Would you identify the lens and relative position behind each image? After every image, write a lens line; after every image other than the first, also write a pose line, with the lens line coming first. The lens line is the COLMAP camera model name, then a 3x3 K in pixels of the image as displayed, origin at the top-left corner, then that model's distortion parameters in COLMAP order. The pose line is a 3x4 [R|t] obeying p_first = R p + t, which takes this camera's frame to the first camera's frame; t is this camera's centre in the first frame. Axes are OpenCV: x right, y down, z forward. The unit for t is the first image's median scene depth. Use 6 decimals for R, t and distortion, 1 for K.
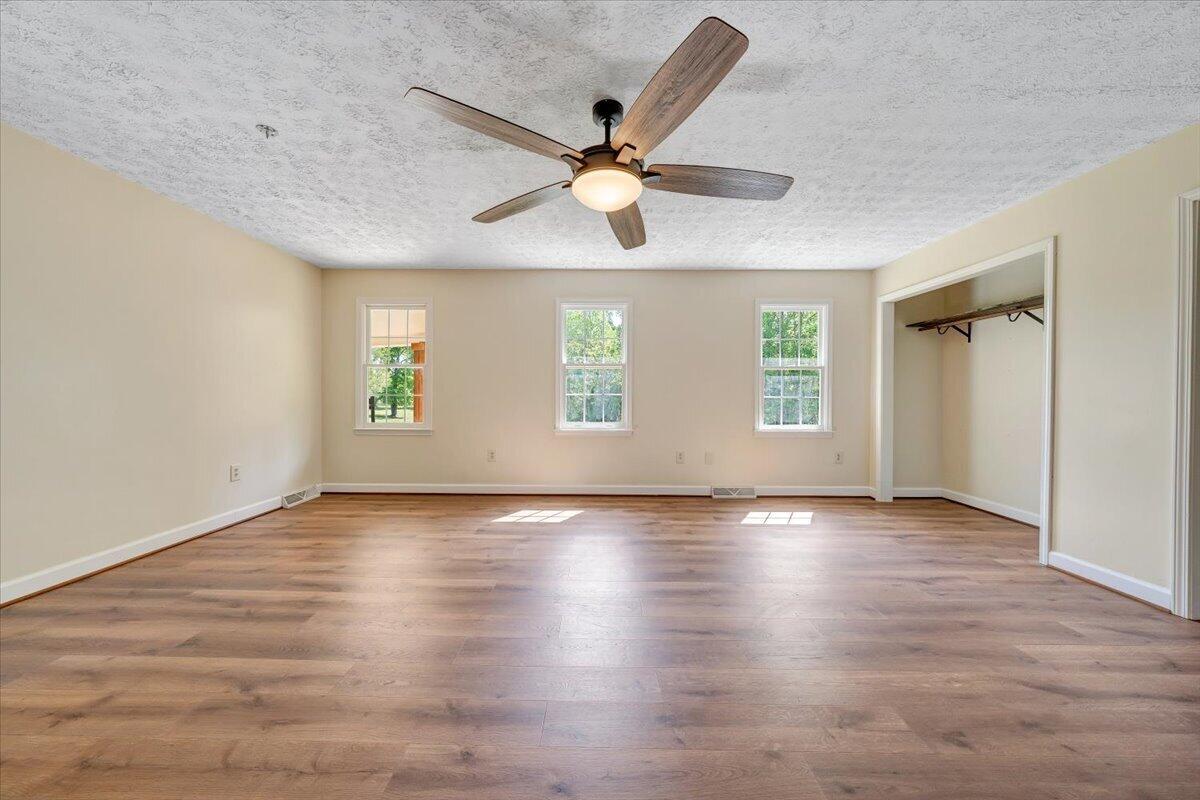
lens RADIAL K [[407.0, 0, 600.0], [0, 407.0, 400.0], [0, 0, 1]] dist [-0.001166, -0.000155]
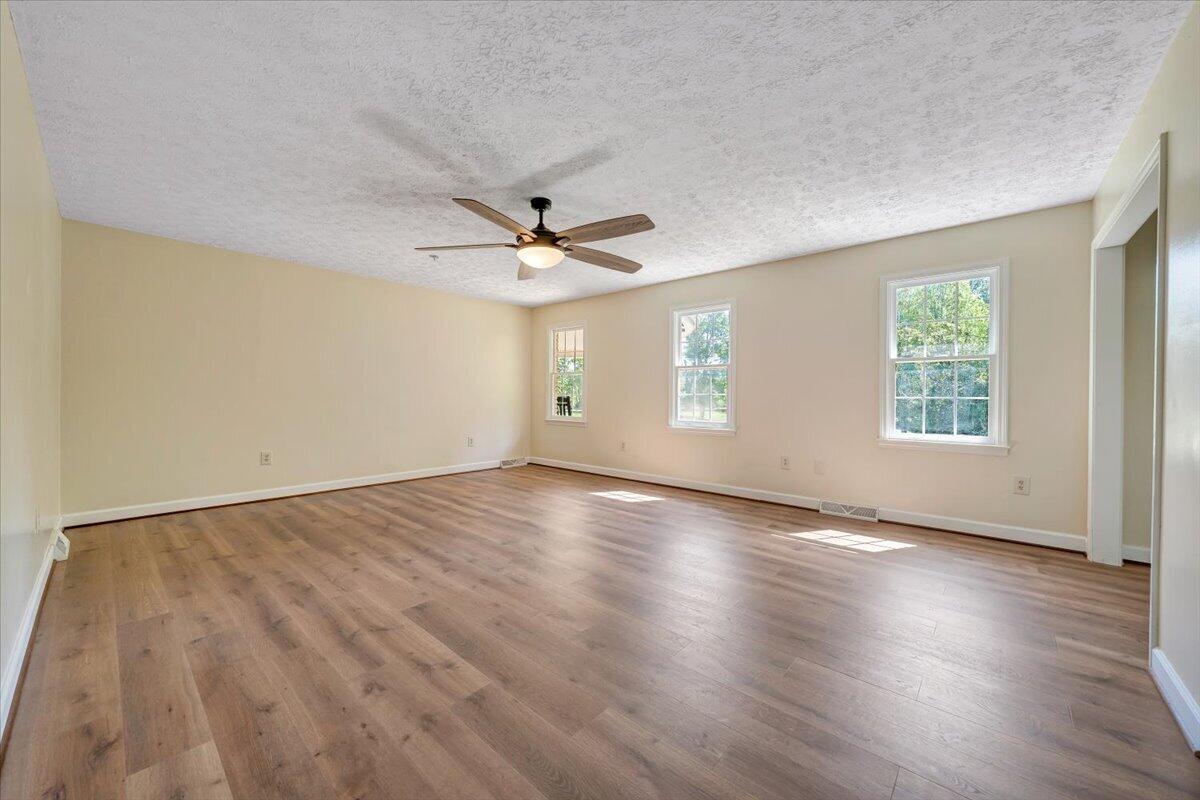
lens RADIAL K [[445.1, 0, 600.0], [0, 445.1, 400.0], [0, 0, 1]] dist [0.000471, -0.000198]
pose [[0.757064, 0.005891, -0.653314, 0.547598], [-0.009798, 0.999949, -0.002338, 0.005496], [0.653267, 0.008171, 0.757083, -0.036131]]
